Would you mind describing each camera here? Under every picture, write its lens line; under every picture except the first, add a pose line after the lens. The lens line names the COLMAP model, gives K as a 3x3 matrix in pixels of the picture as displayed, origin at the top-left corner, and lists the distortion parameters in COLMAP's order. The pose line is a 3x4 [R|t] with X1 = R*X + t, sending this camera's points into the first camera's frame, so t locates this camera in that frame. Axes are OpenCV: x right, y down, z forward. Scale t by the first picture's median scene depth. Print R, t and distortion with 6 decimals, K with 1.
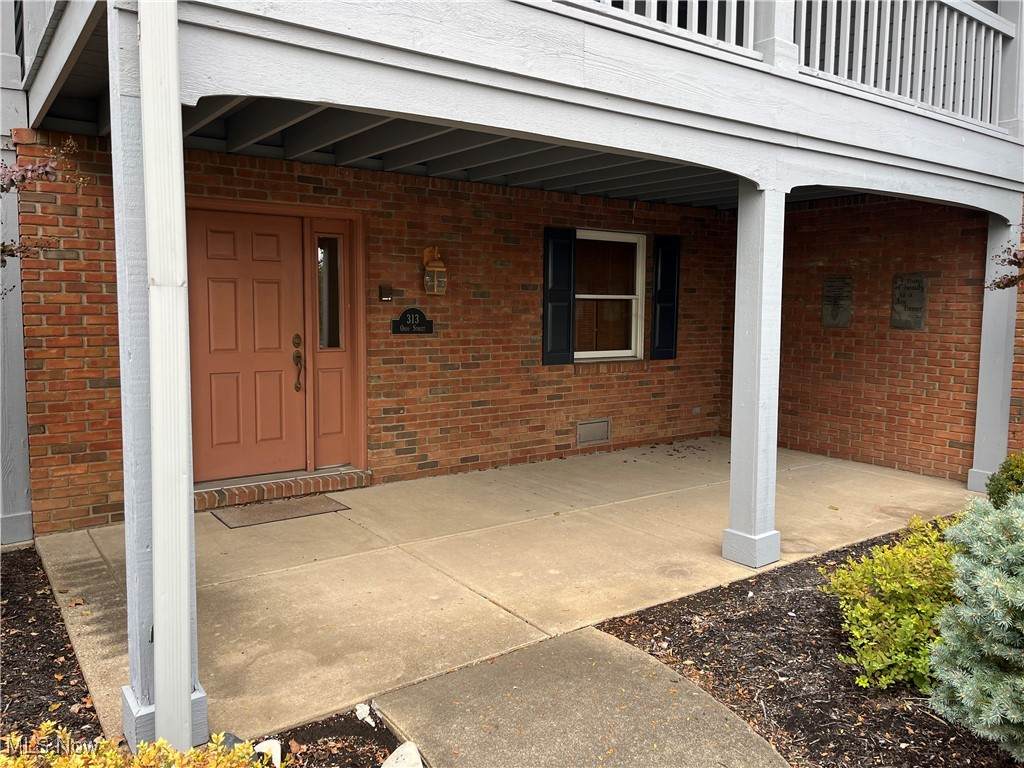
lens RADIAL K [[776.2, 0, 514.1], [0, 776.2, 373.6], [0, 0, 1]] dist [0.062228, -0.078814]
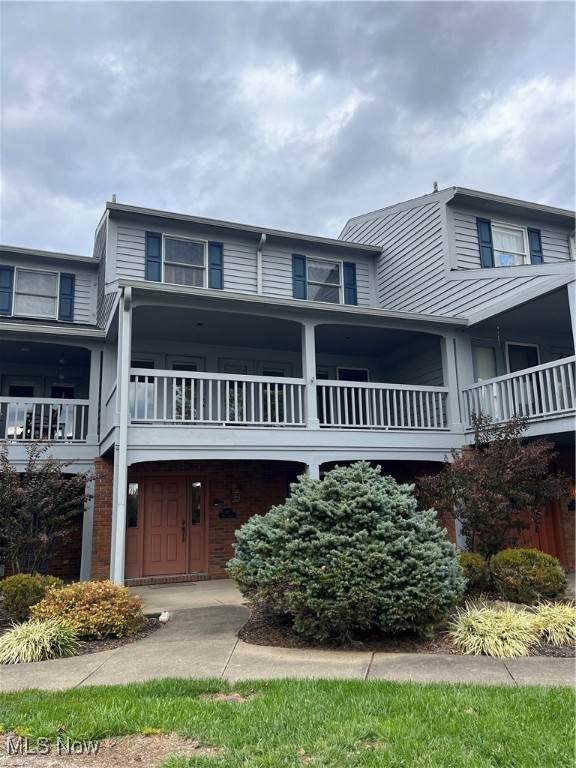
lens RADIAL K [[582.1, 0, 290.9], [0, 582.1, 383.0], [0, 0, 1]] dist [0.062228, -0.078814]
pose [[0.967525, -0.084943, -0.238074, 0.687856], [0.015346, 0.959847, -0.280102, 0.077985], [0.252307, 0.267353, 0.929980, -1.041844]]
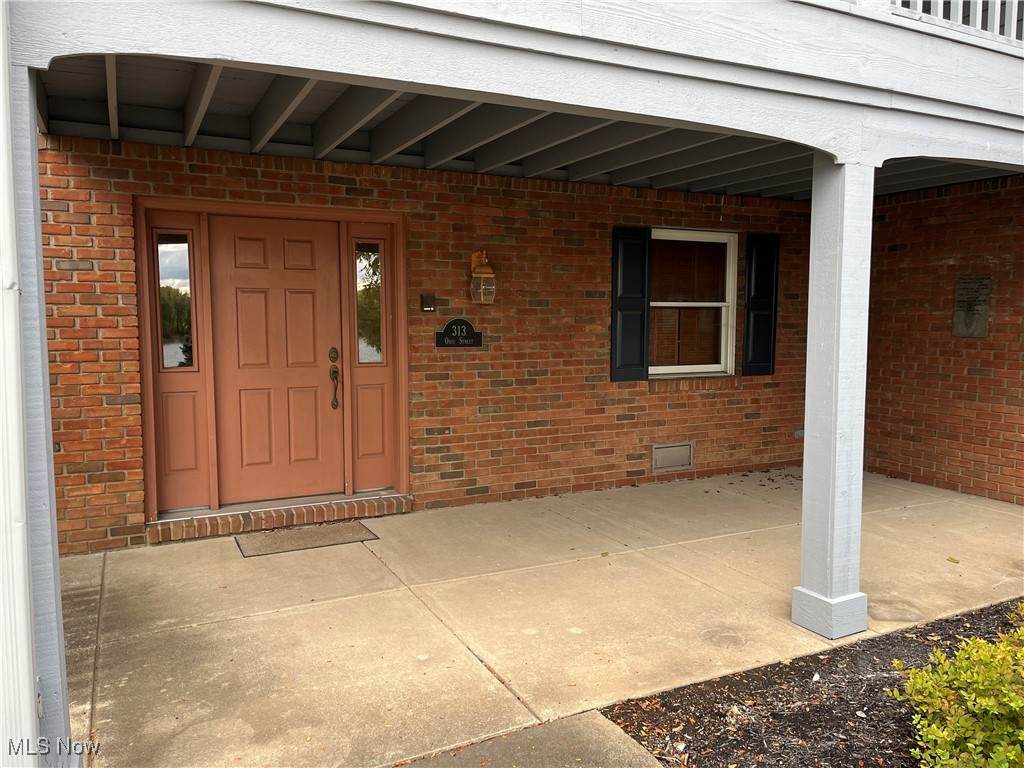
lens RADIAL K [[776.2, 0, 513.9], [0, 776.2, 391.0], [0, 0, 1]] dist [0.062228, -0.078814]
pose [[0.986193, 0.007113, -0.165450, 0.101577], [-0.006080, 0.999959, 0.006751, -0.007252], [0.165491, -0.005652, 0.986195, 0.133933]]
